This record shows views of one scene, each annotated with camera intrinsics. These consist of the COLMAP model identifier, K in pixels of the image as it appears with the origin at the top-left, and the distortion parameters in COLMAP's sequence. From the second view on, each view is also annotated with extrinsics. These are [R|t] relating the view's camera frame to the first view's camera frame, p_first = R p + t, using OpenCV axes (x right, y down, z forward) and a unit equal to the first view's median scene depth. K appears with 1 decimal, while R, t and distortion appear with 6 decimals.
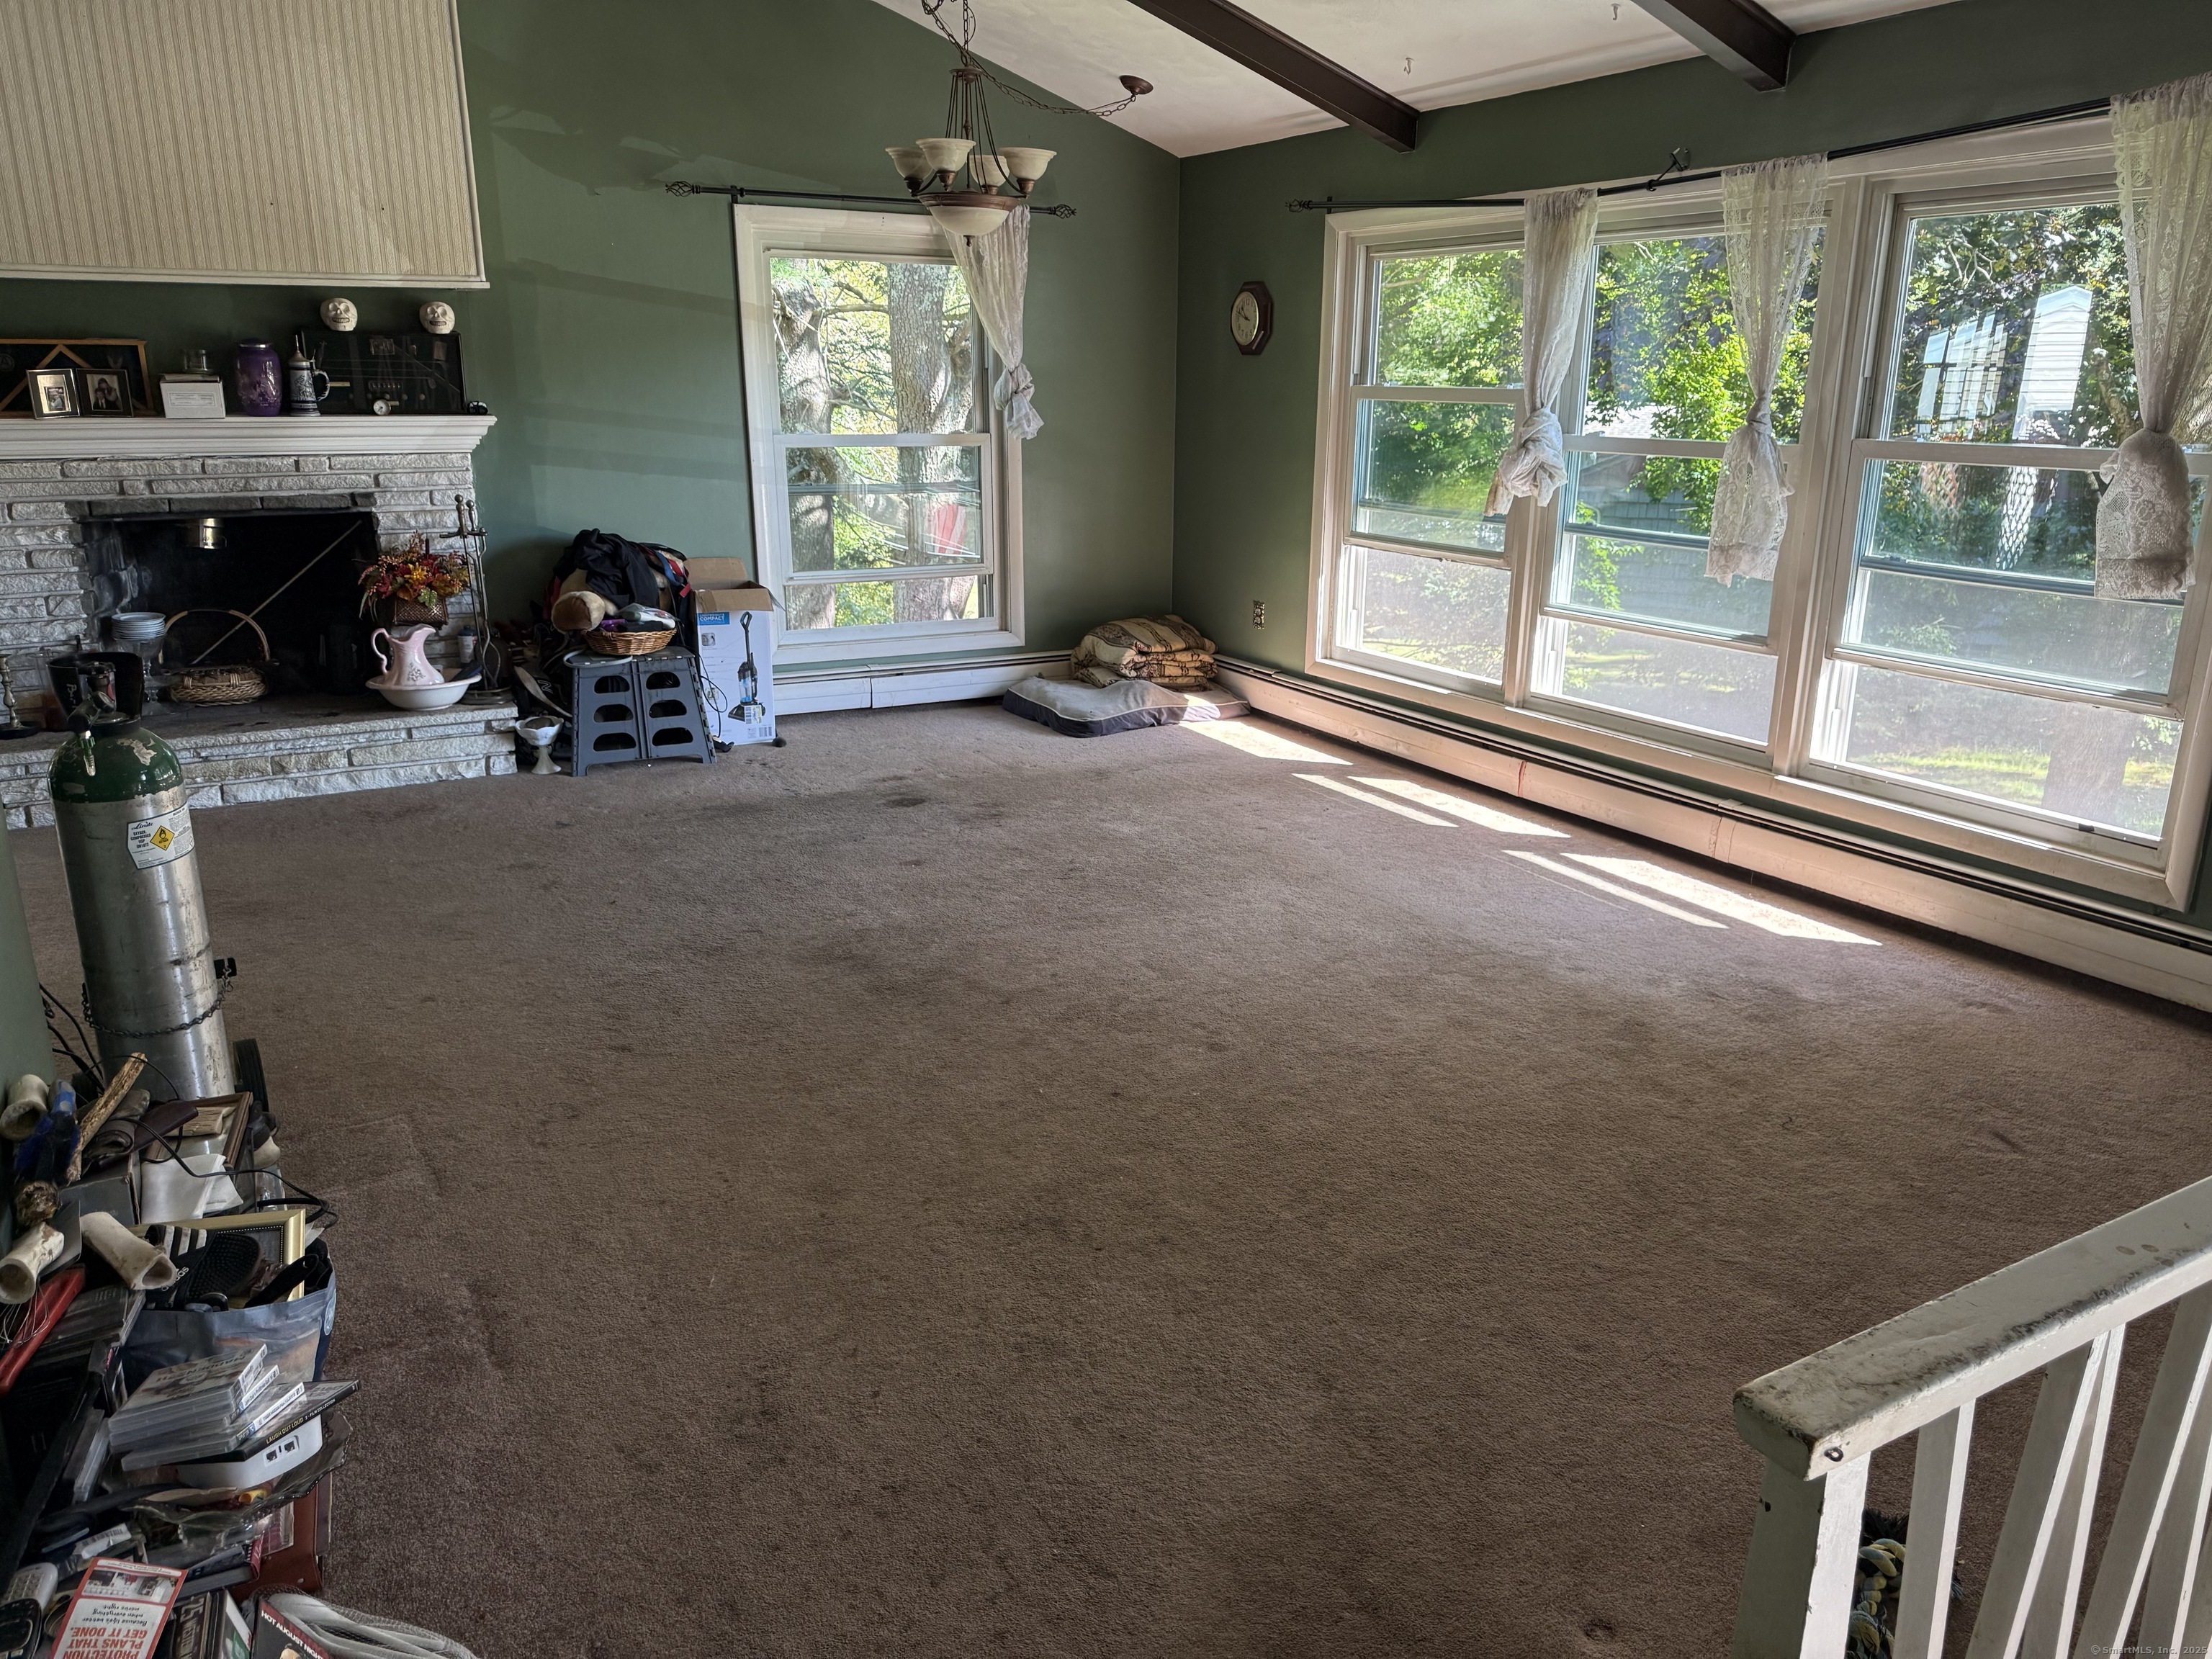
lens RADIAL K [[1583.2, 0, 1108.9], [0, 1583.2, 831.9], [0, 0, 1]] dist [0.006453, -0.006055]
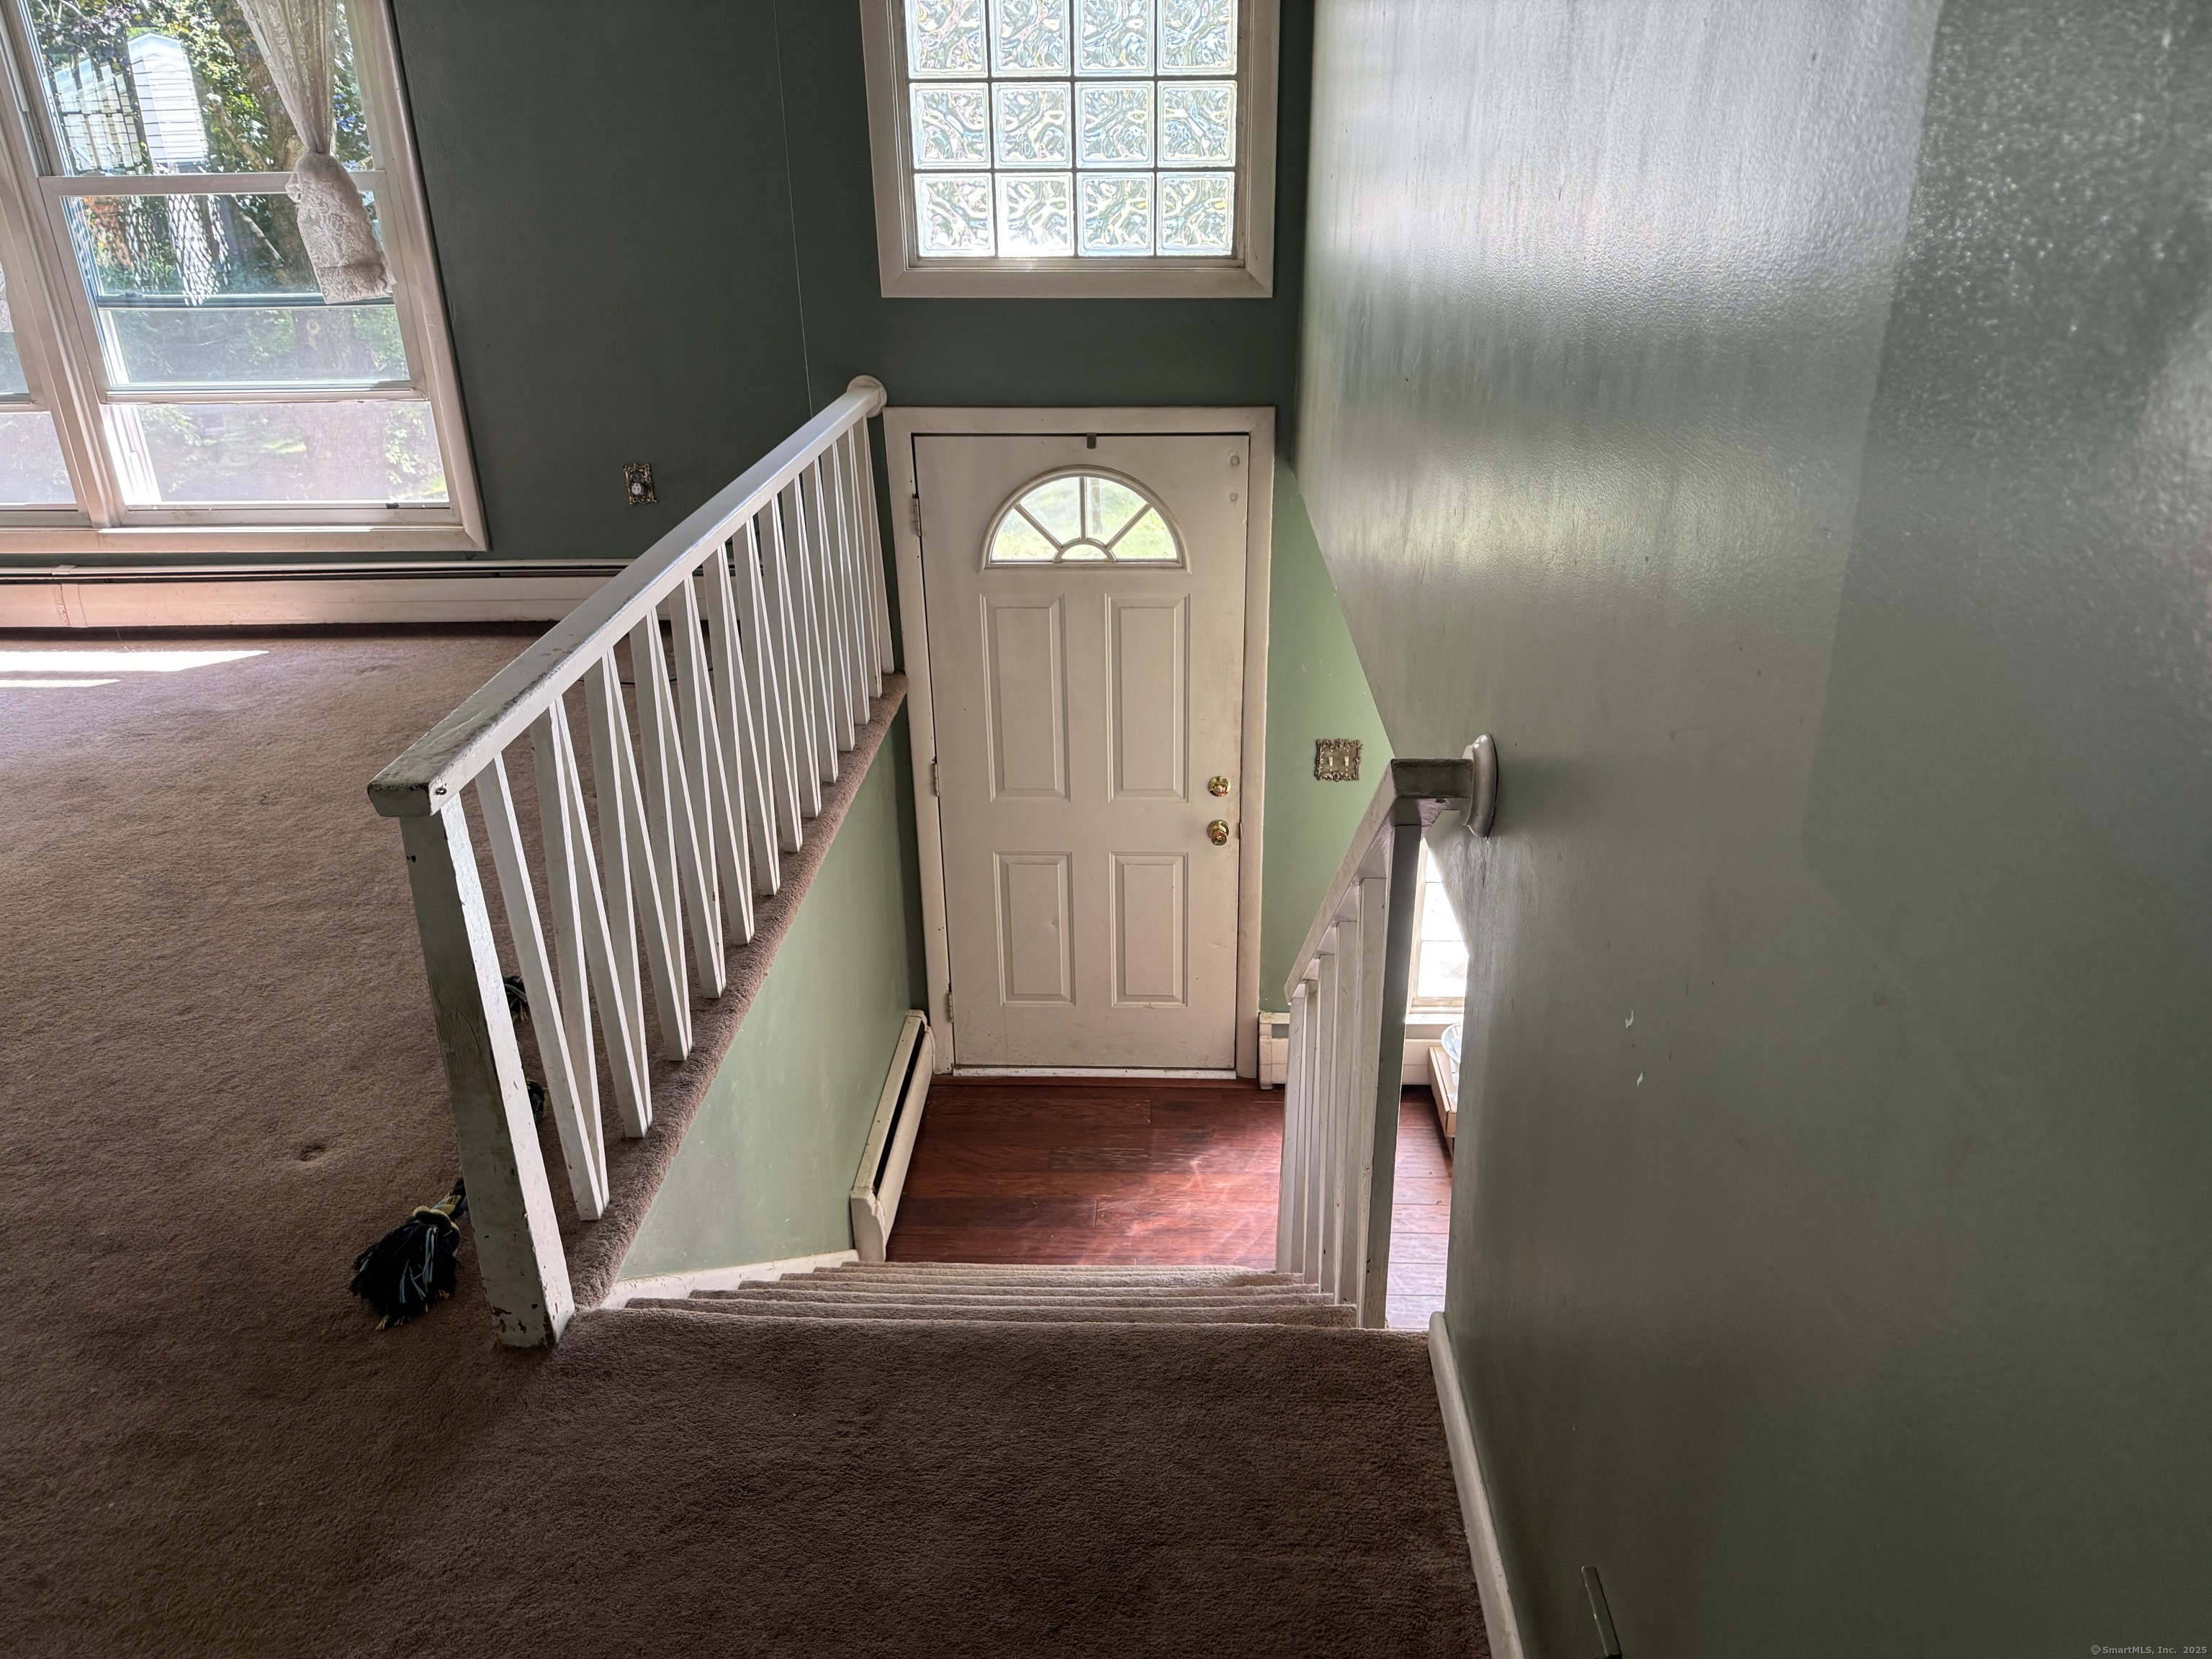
lens RADIAL K [[1583.2, 0, 1109.4], [0, 1583.2, 827.2], [0, 0, 1]] dist [0.006453, -0.006055]
pose [[0.523830, -0.361969, 0.771091, -0.107873], [0.256212, 0.930258, 0.262632, 0.049442], [-0.812378, 0.059988, 0.580037, -0.112920]]
